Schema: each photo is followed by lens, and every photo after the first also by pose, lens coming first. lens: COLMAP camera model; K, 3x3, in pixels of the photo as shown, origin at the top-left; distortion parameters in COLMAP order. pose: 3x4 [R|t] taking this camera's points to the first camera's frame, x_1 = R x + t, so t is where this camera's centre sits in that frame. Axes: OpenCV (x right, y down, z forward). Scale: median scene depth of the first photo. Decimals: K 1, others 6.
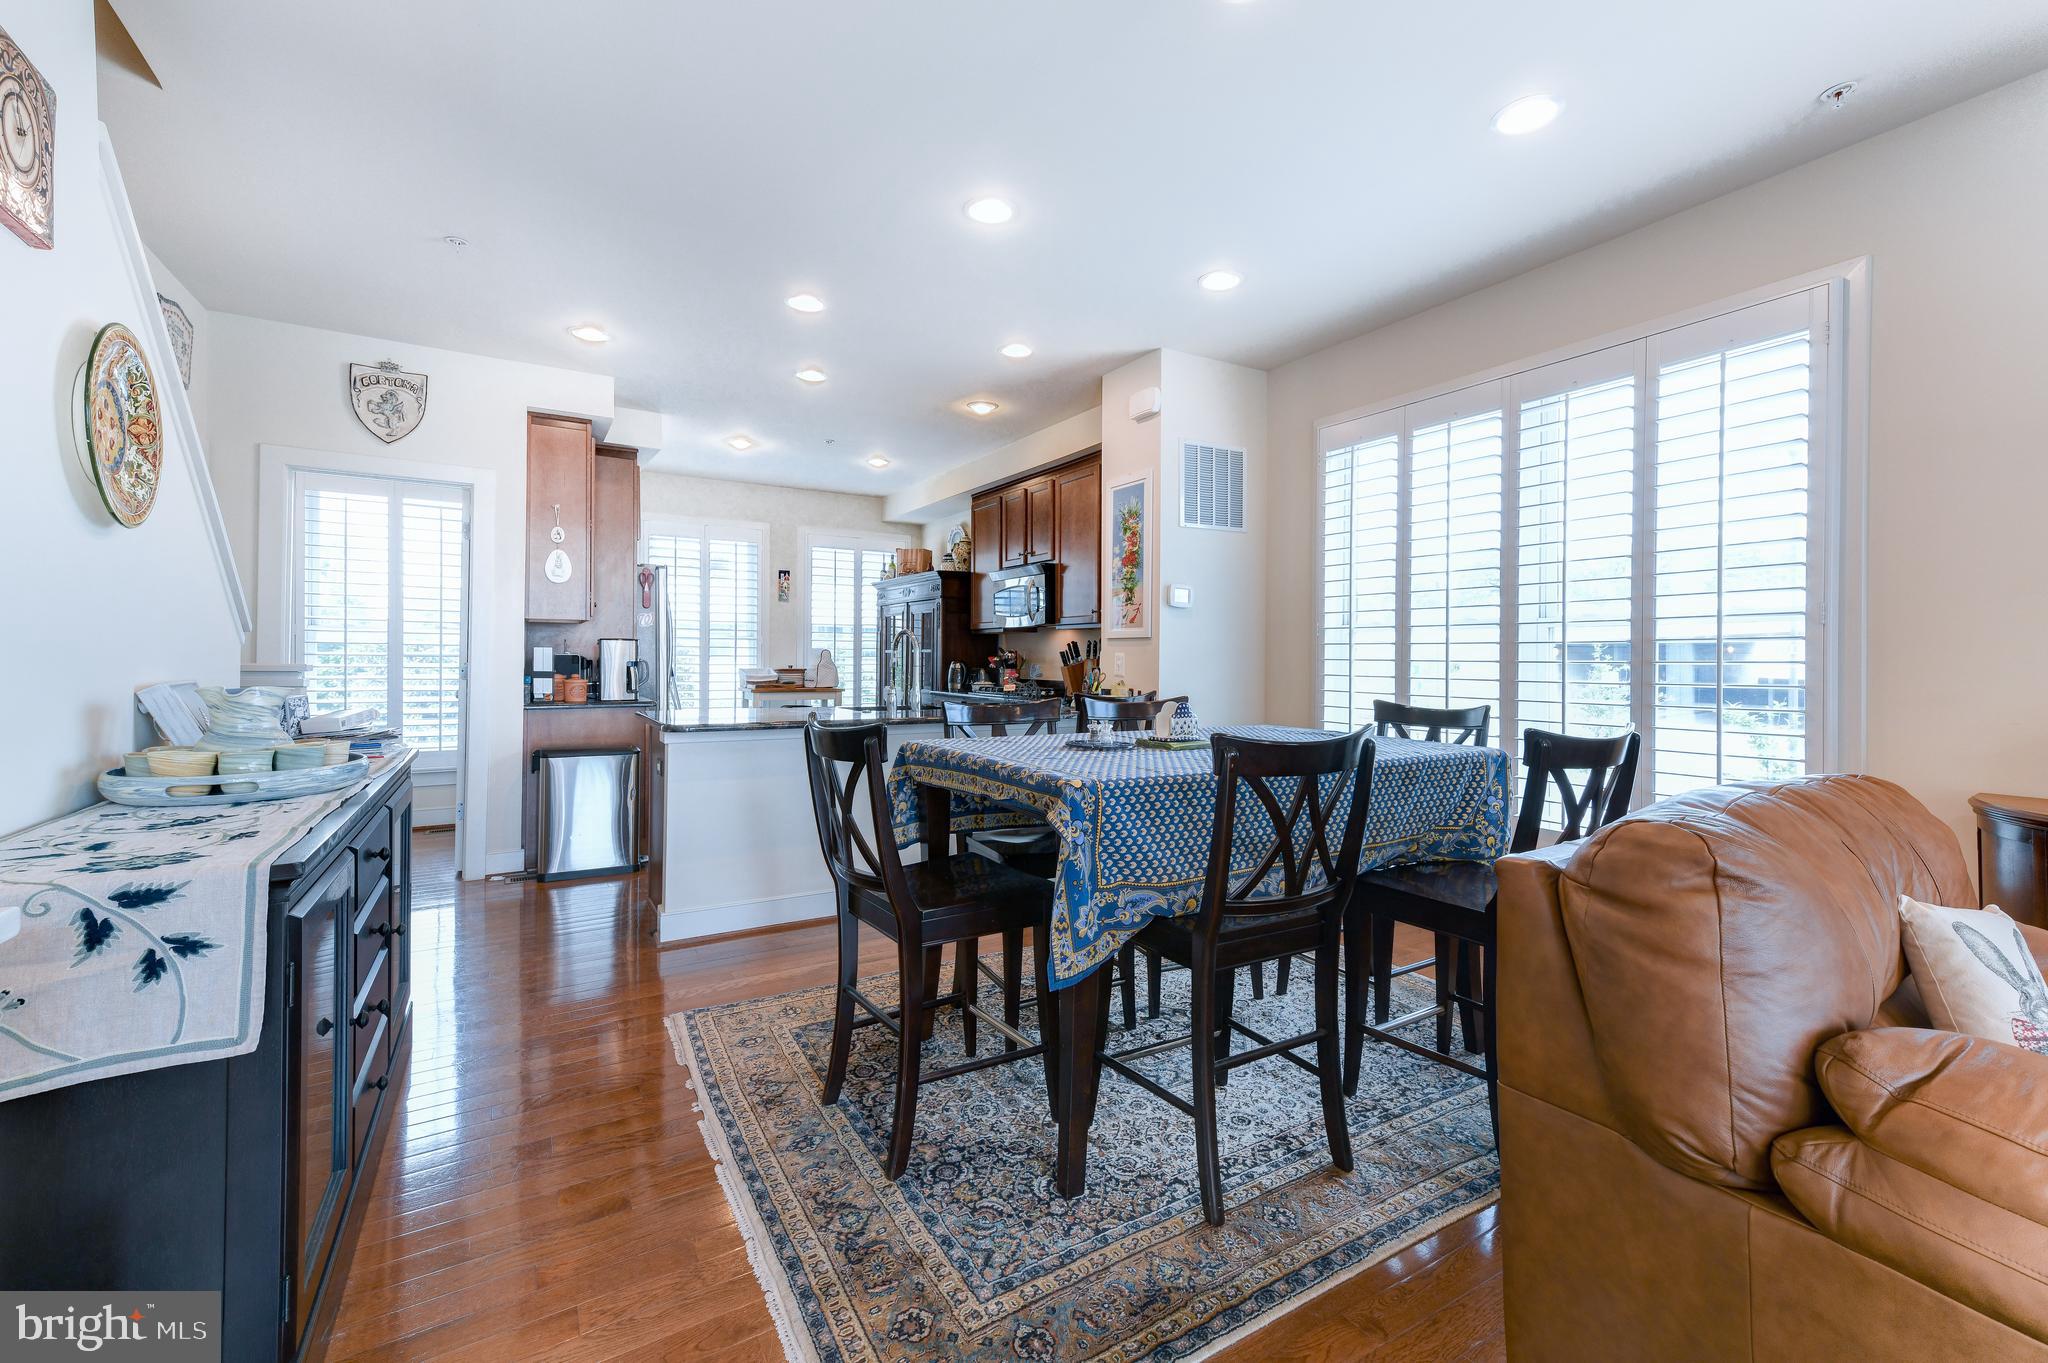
lens RADIAL K [[830.6, 0, 1022.1], [0, 830.6, 657.7], [0, 0, 1]] dist [0.028613, 0.000035]
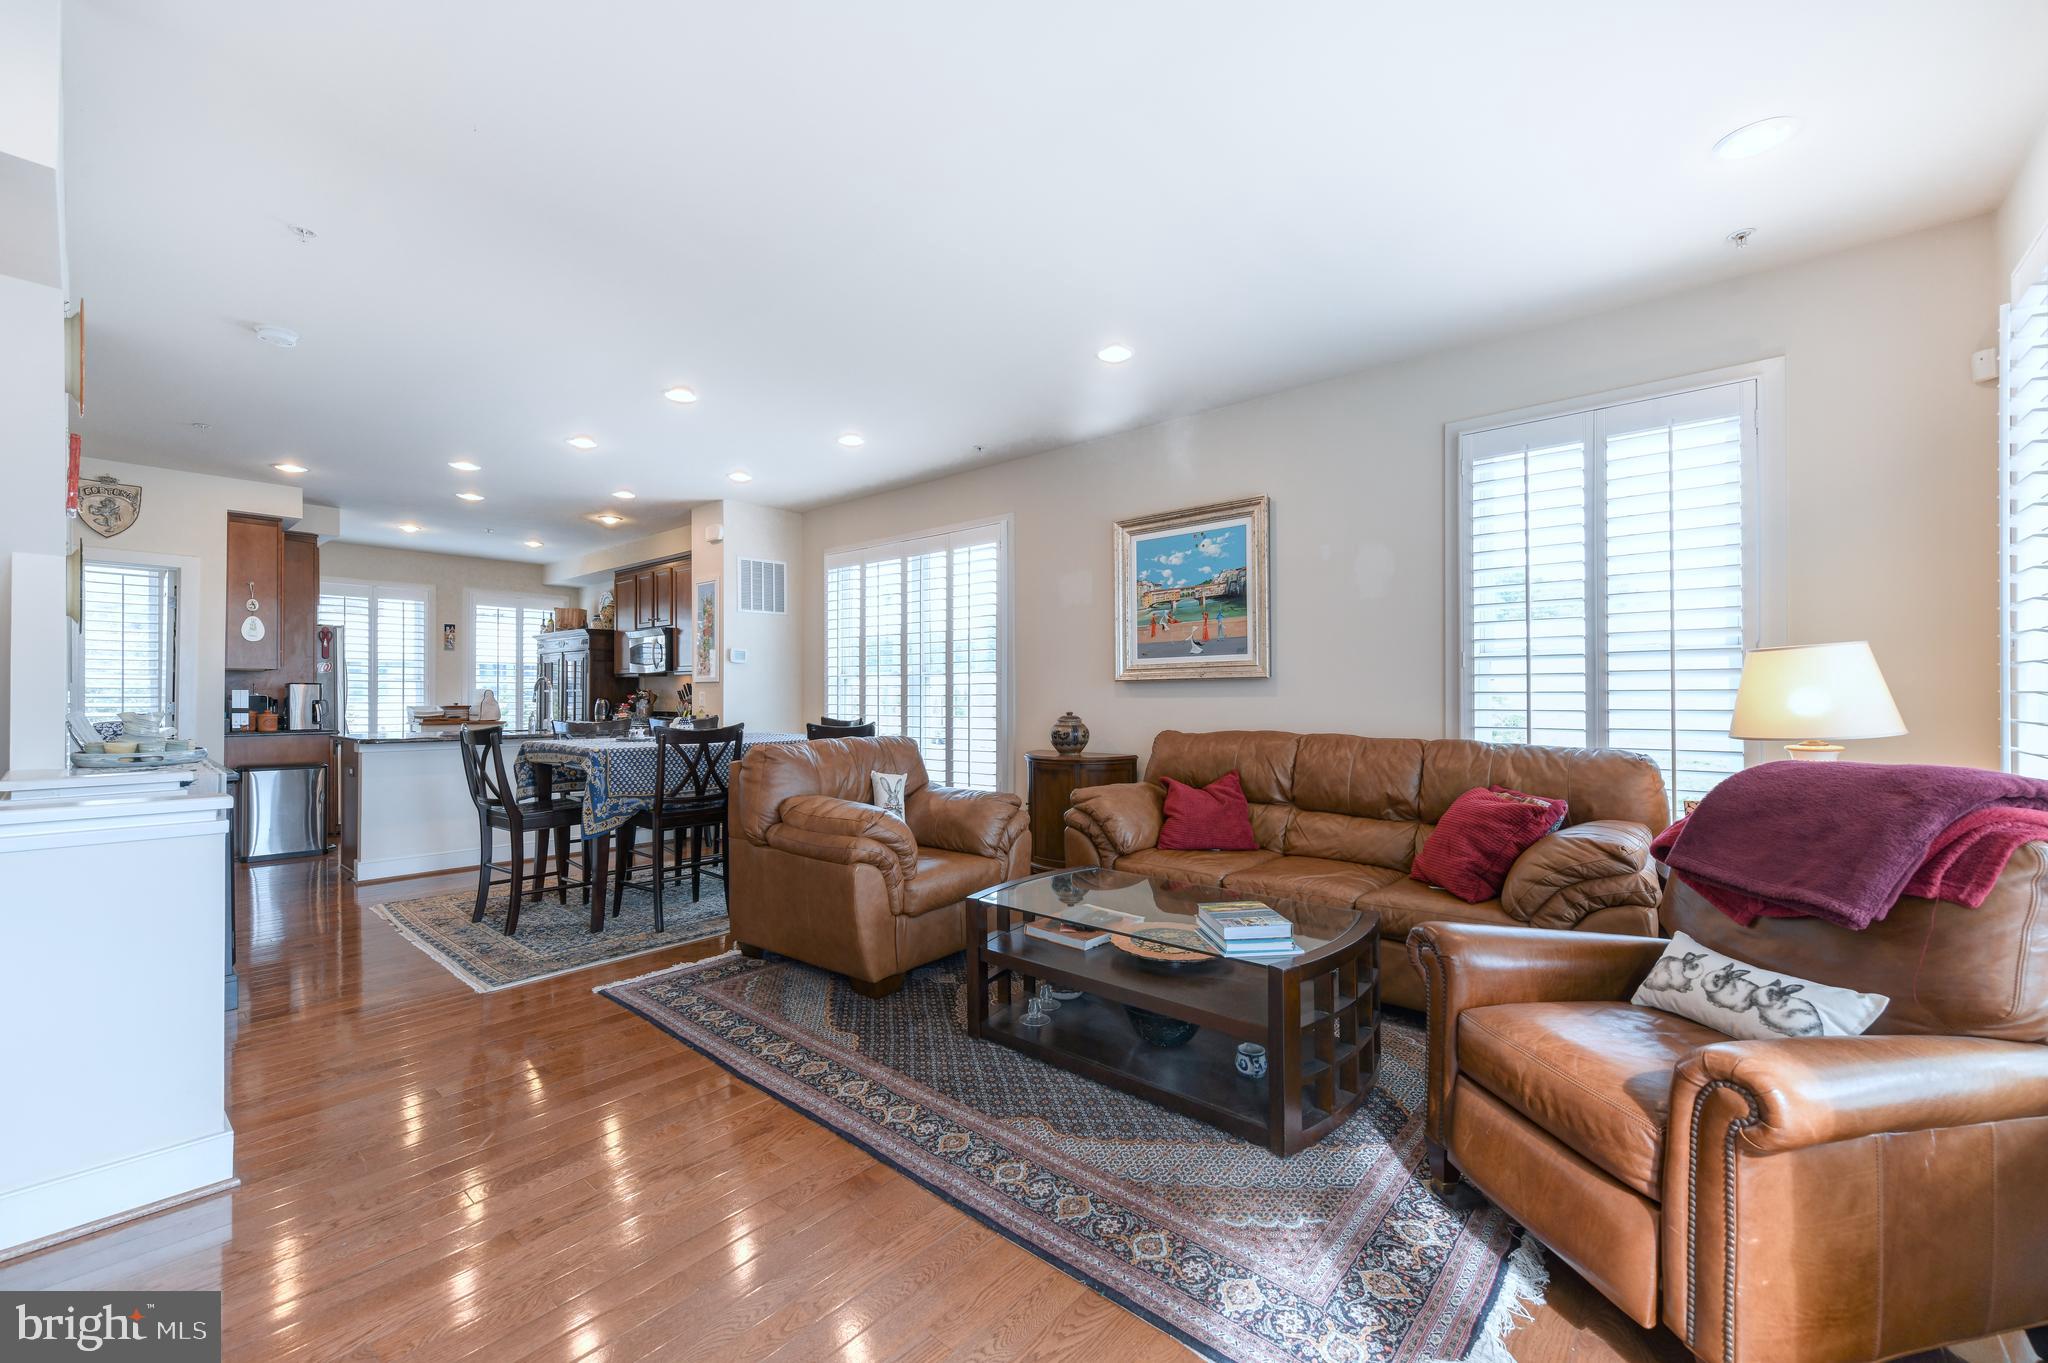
lens RADIAL K [[811.6, 0, 996.1], [0, 811.6, 690.0], [0, 0, 1]] dist [-0.000076, -0.000176]
pose [[0.951638, -0.004964, 0.307182, 0.171923], [0.006737, 0.999966, -0.004709, 0.001519], [-0.307148, 0.006551, 0.951639, -0.586926]]
